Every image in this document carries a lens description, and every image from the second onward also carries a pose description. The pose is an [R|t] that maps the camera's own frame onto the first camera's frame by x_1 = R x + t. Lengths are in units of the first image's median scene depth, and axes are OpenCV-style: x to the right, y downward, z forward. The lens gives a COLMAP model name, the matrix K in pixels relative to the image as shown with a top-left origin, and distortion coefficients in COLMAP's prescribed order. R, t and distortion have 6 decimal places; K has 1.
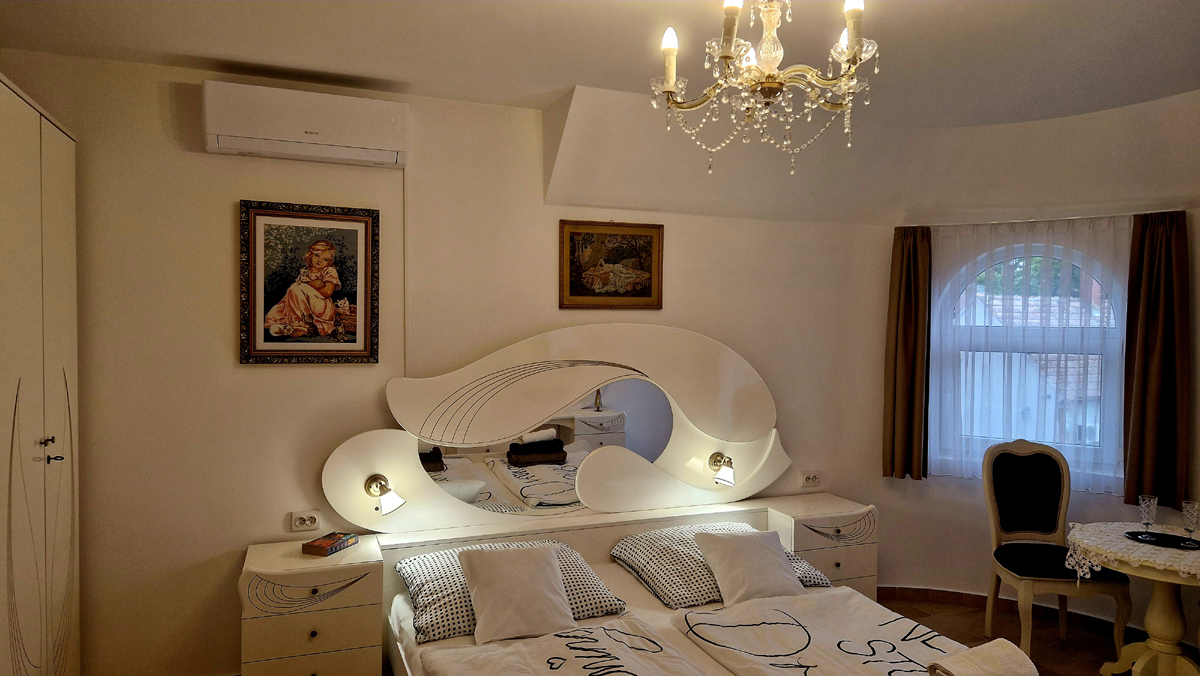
lens RADIAL K [[798.7, 0, 597.7], [0, 798.7, 348.0], [0, 0, 1]] dist [0.079843, -0.066898]
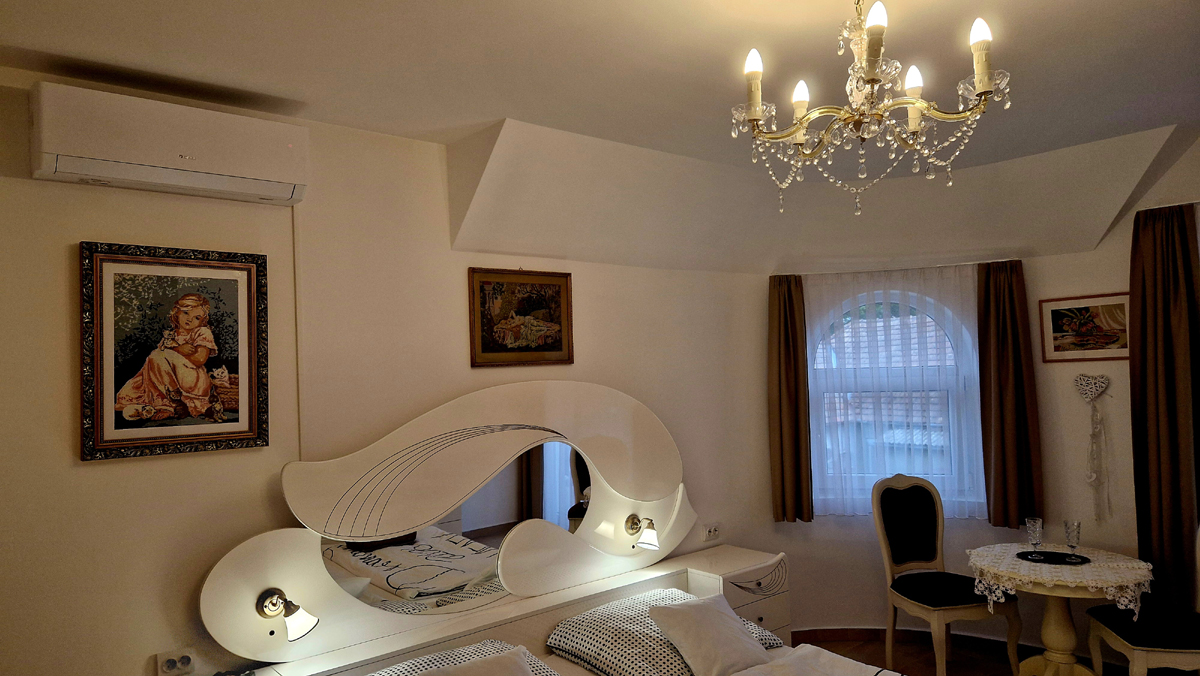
lens RADIAL K [[798.7, 0, 587.2], [0, 798.7, 350.1], [0, 0, 1]] dist [0.079843, -0.066898]
pose [[0.948957, -0.034081, 0.313557, -0.223068], [0.053557, 0.997119, -0.053710, -0.015999], [-0.310824, 0.067761, 0.948049, 0.137970]]
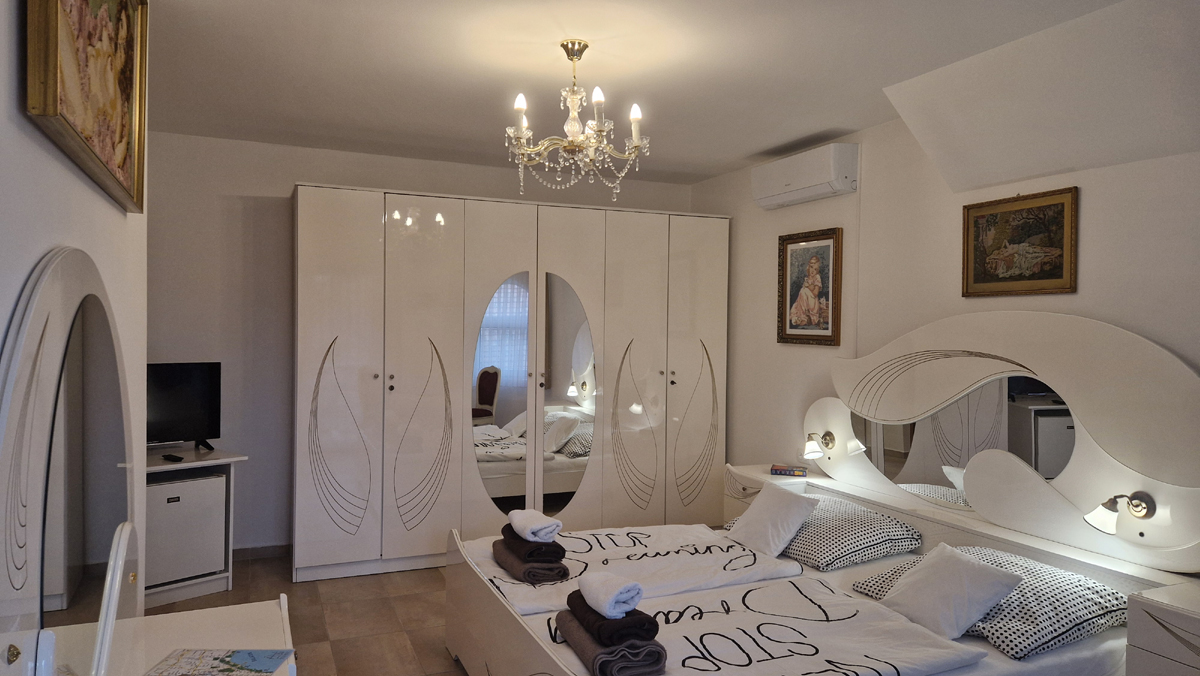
lens RADIAL K [[798.7, 0, 595.1], [0, 798.7, 335.4], [0, 0, 1]] dist [0.079843, -0.066898]
pose [[0.024532, 0.001988, -0.999697, 1.013921], [-0.053904, 0.998546, 0.000663, 0.021959], [0.998245, 0.053872, 0.024604, 0.587159]]
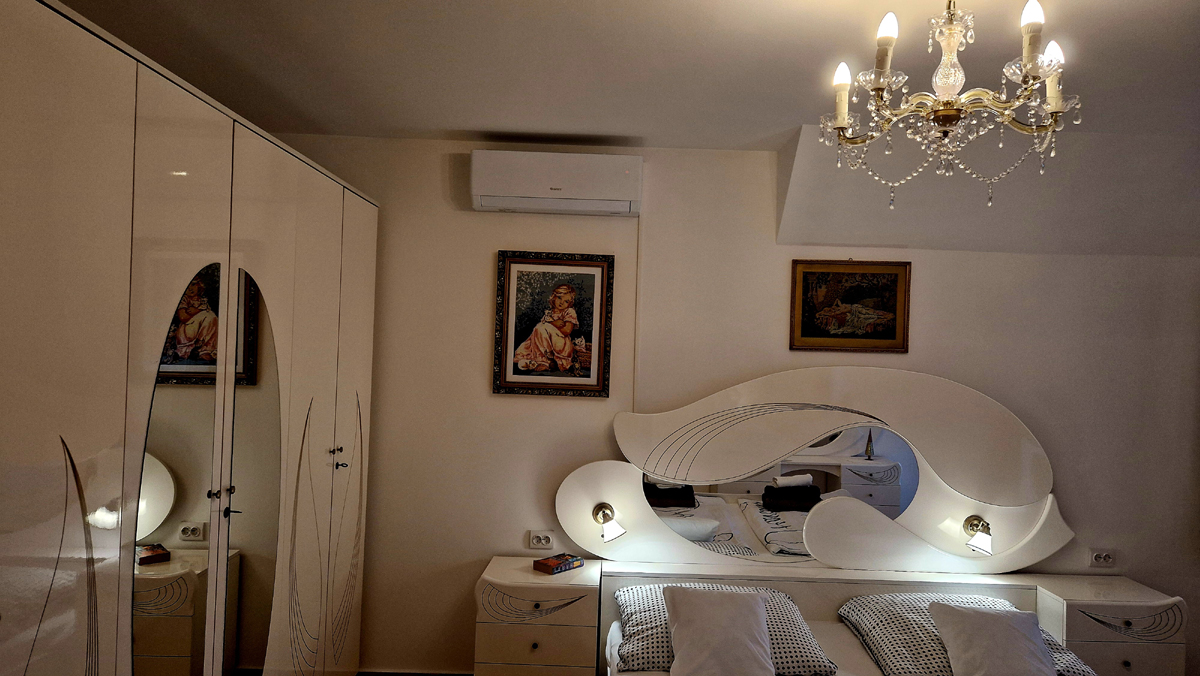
lens RADIAL K [[798.7, 0, 612.0], [0, 798.7, 344.1], [0, 0, 1]] dist [0.079843, -0.066898]
pose [[0.932597, 0.016623, -0.360535, 0.112962], [-0.035916, 0.998255, -0.046879, -0.002766], [0.359127, 0.056668, 0.931567, 0.008748]]
